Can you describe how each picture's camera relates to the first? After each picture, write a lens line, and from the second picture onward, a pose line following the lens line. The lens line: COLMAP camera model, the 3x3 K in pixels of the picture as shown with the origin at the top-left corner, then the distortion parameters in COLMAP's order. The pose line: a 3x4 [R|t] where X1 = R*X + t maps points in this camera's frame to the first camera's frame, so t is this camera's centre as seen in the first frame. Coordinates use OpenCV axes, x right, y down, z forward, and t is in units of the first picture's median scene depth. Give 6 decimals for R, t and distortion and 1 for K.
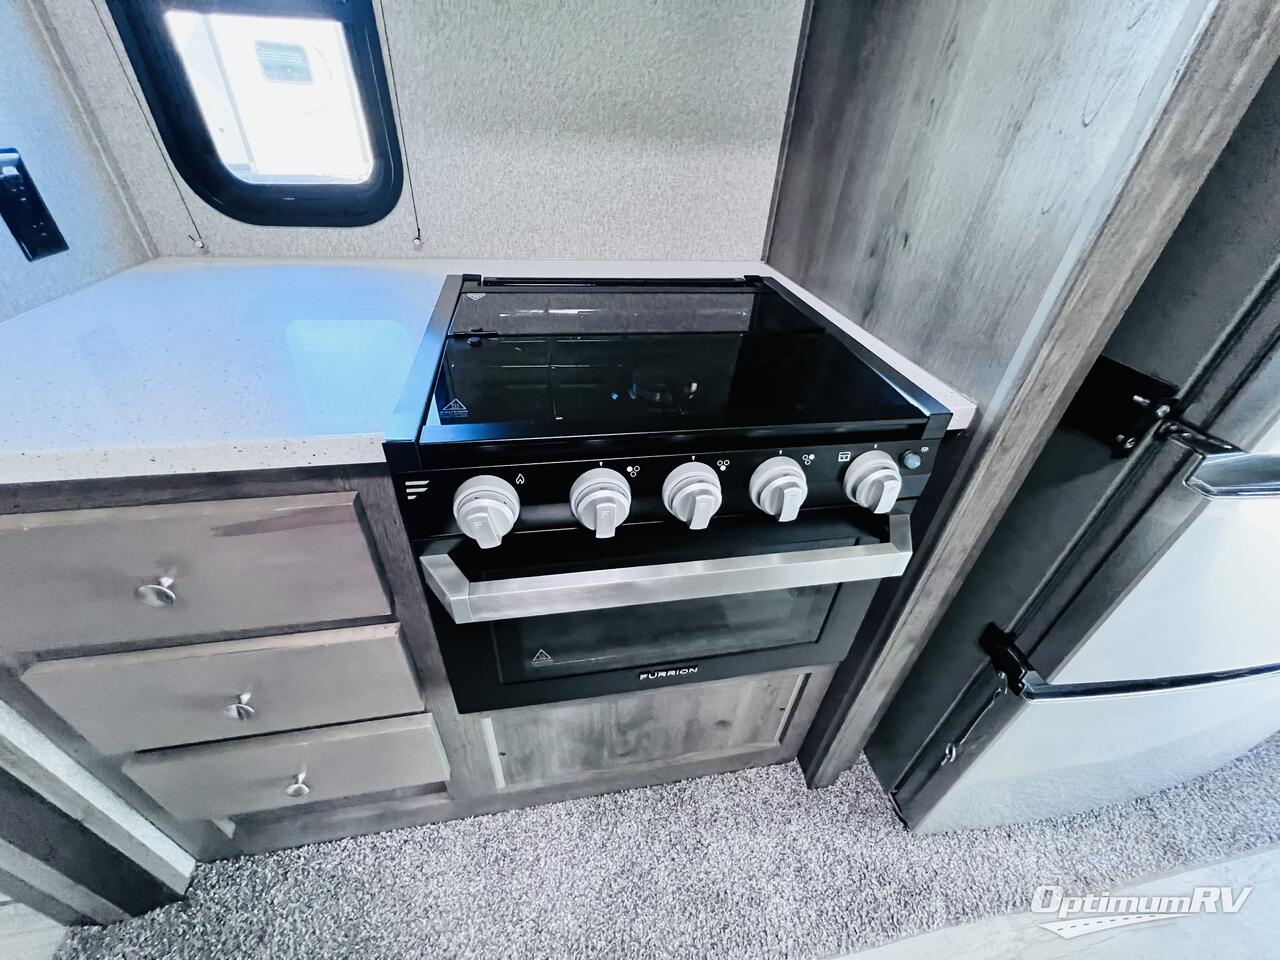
lens RADIAL K [[512.2, 0, 641.9], [0, 512.2, 473.8], [0, 0, 1]] dist [-0.000173, -0.000135]
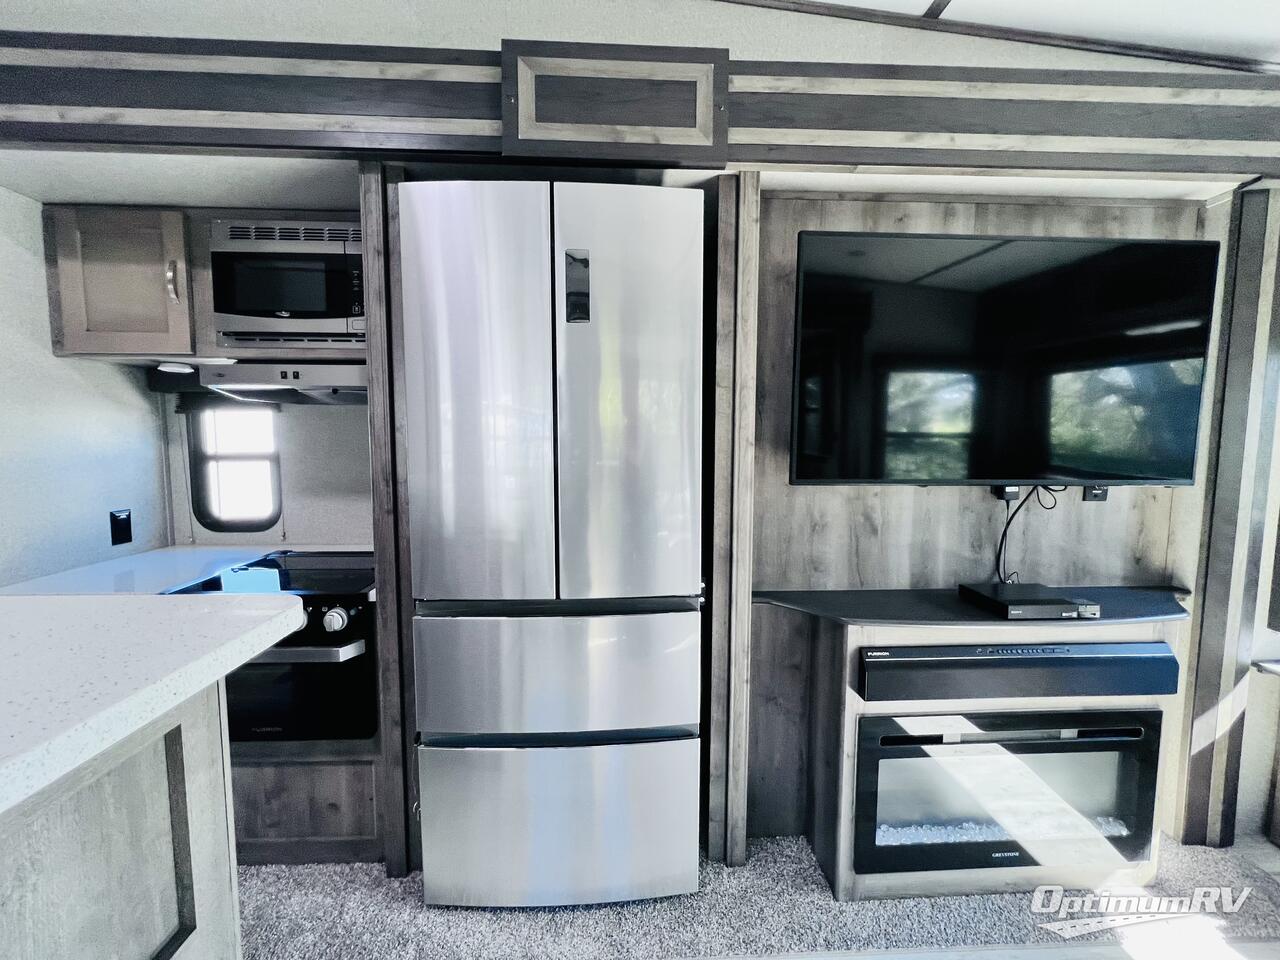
lens RADIAL K [[513.9, 0, 639.9], [0, 513.9, 476.6], [0, 0, 1]] dist [-0.001450, 0.000291]
pose [[0.988987, -0.037702, -0.143118, 1.610610], [-0.042078, 0.855476, -0.516131, 0.456018], [0.141893, 0.516469, 0.844468, -0.898194]]
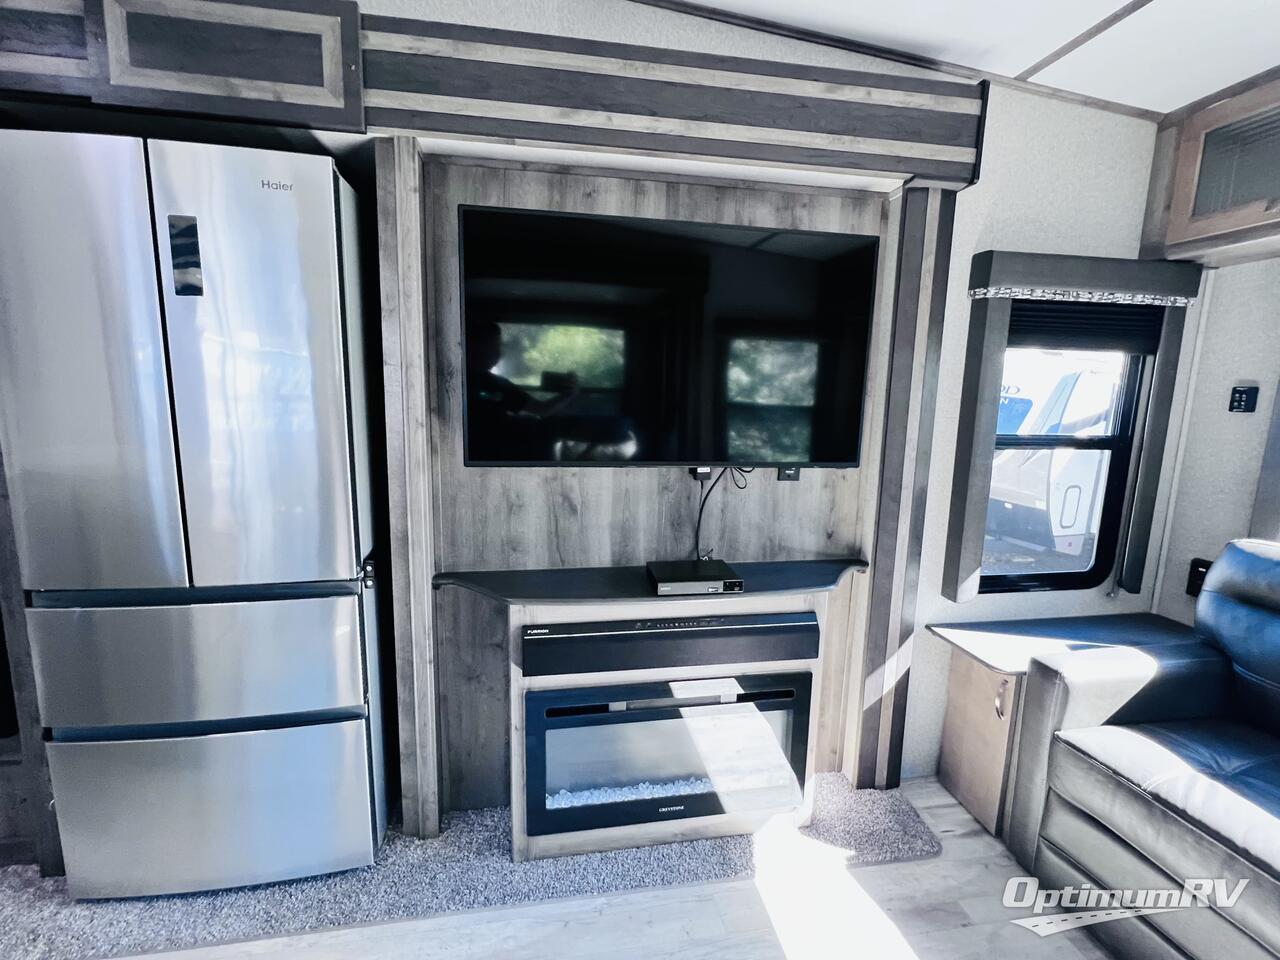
lens RADIAL K [[571.1, 0, 639.6], [0, 571.1, 476.9], [0, 0, 1]] dist [-0.003776, 0.000230]
pose [[0.999374, -0.027686, -0.022031, 2.506732], [0.014601, 0.889882, -0.455956, 0.470741], [0.032228, 0.455349, 0.889729, -1.009493]]
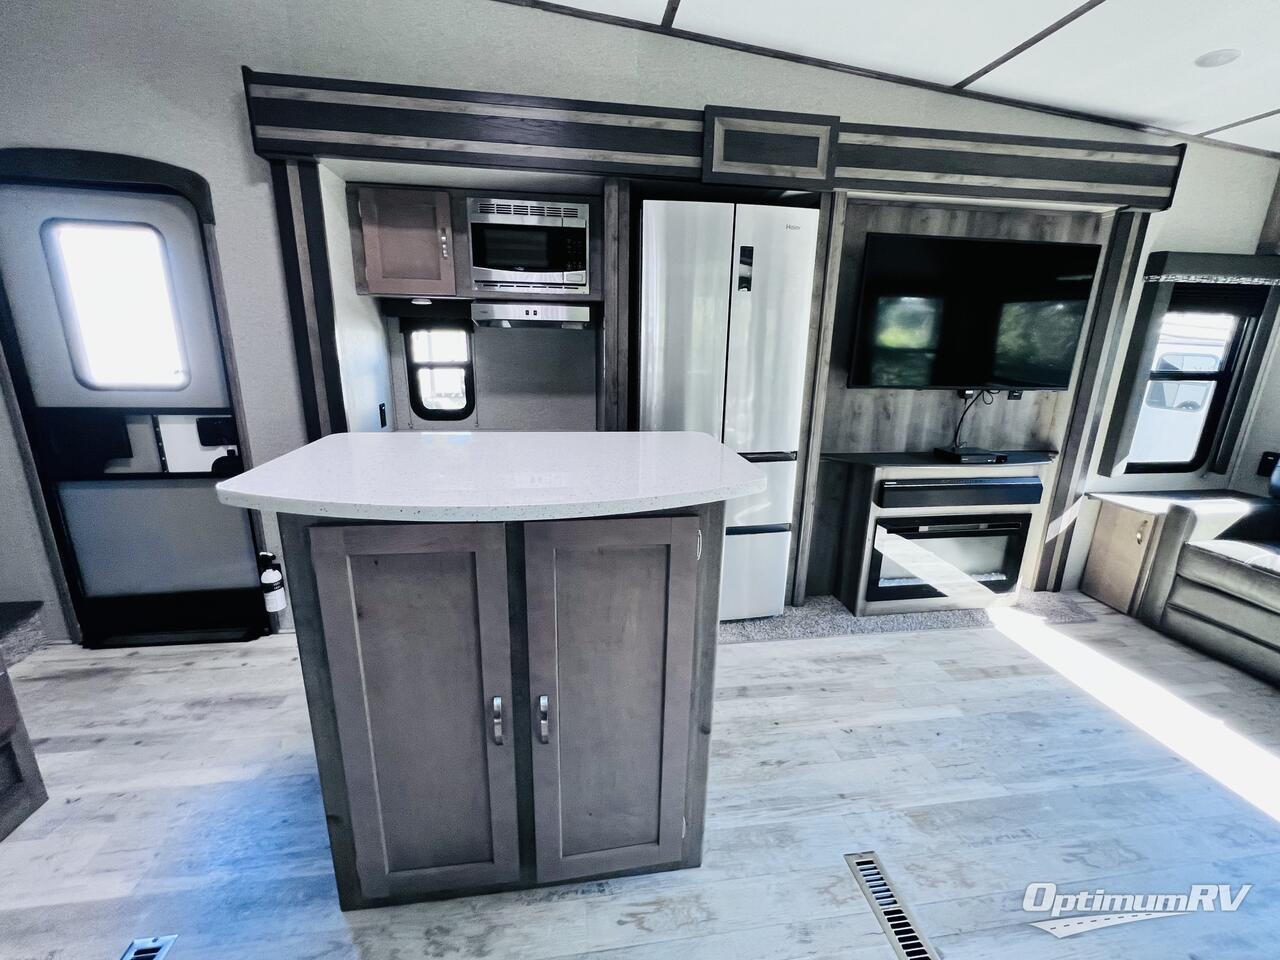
lens RADIAL K [[529.1, 0, 641.9], [0, 529.1, 475.6], [0, 0, 1]] dist [-0.001894, -0.000100]
pose [[0.998423, -0.020412, -0.052294, 0.822617], [0.000414, 0.934204, -0.356740, 1.117469], [0.056135, 0.356156, 0.932739, -2.075903]]
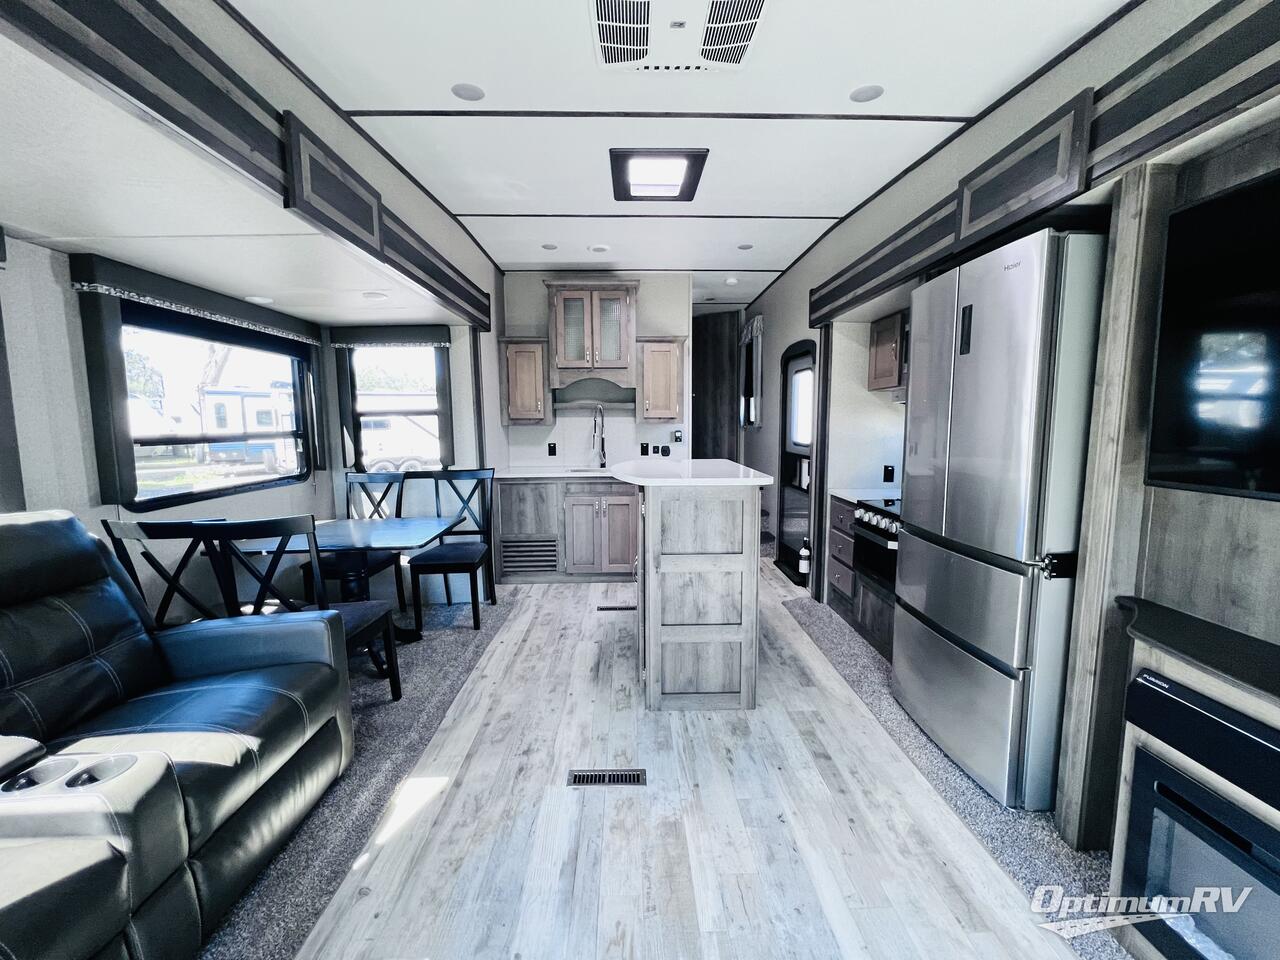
lens RADIAL K [[513.9, 0, 639.9], [0, 513.9, 476.6], [0, 0, 1]] dist [-0.001450, 0.000291]
pose [[-0.164170, 0.051404, -0.985092, 3.763467], [-0.579395, 0.803198, 0.138471, 0.238496], [0.798342, 0.593490, -0.102078, -0.463623]]
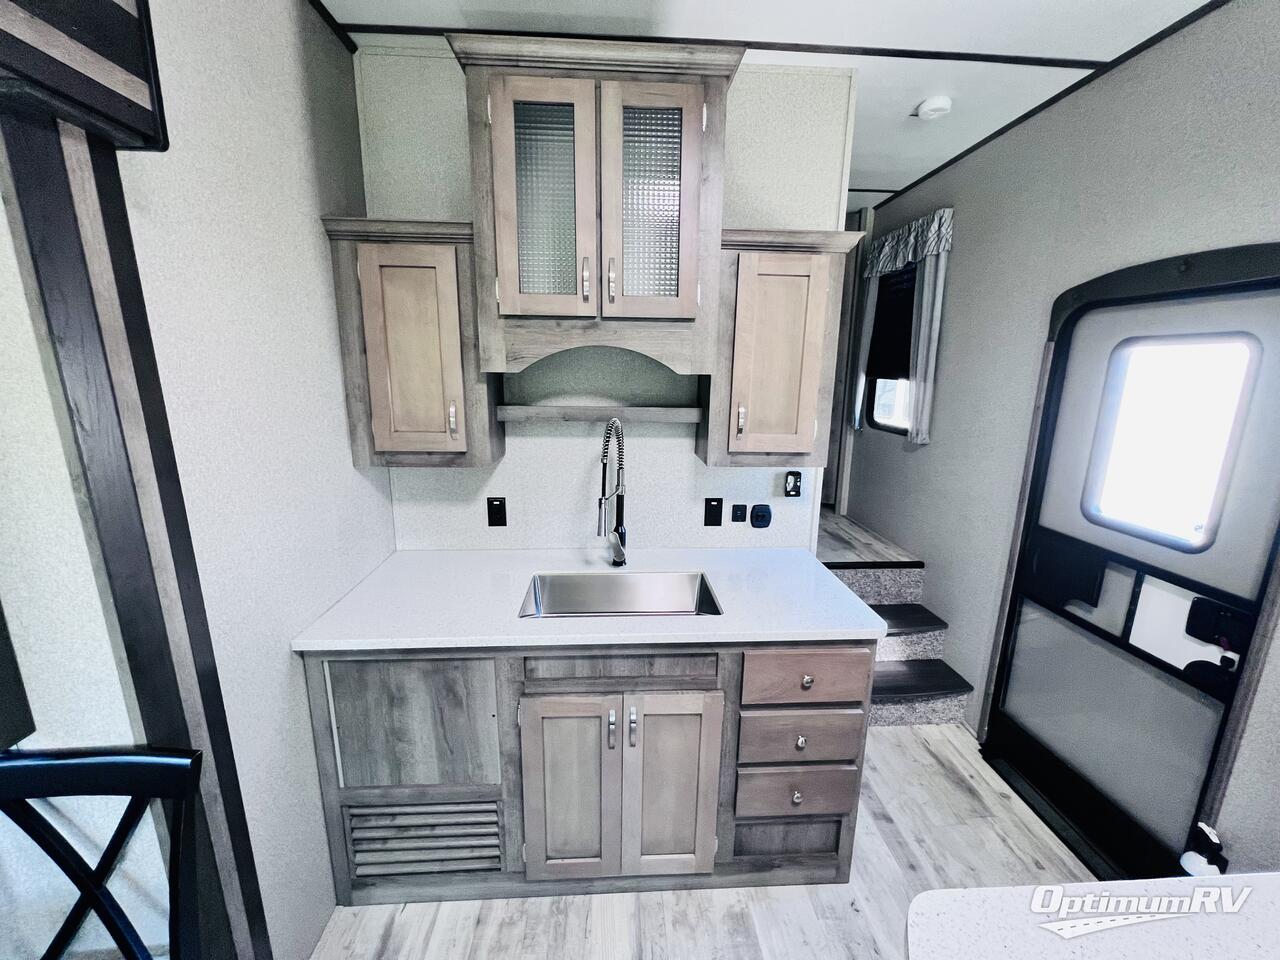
lens RADIAL K [[513.9, 0, 639.9], [0, 513.9, 476.6], [0, 0, 1]] dist [-0.001450, 0.000291]
pose [[-0.129451, 0.148188, -0.980450, 0.396798], [-0.595796, 0.778759, 0.196368, 0.351547], [0.792634, 0.609569, -0.012521, -1.588888]]
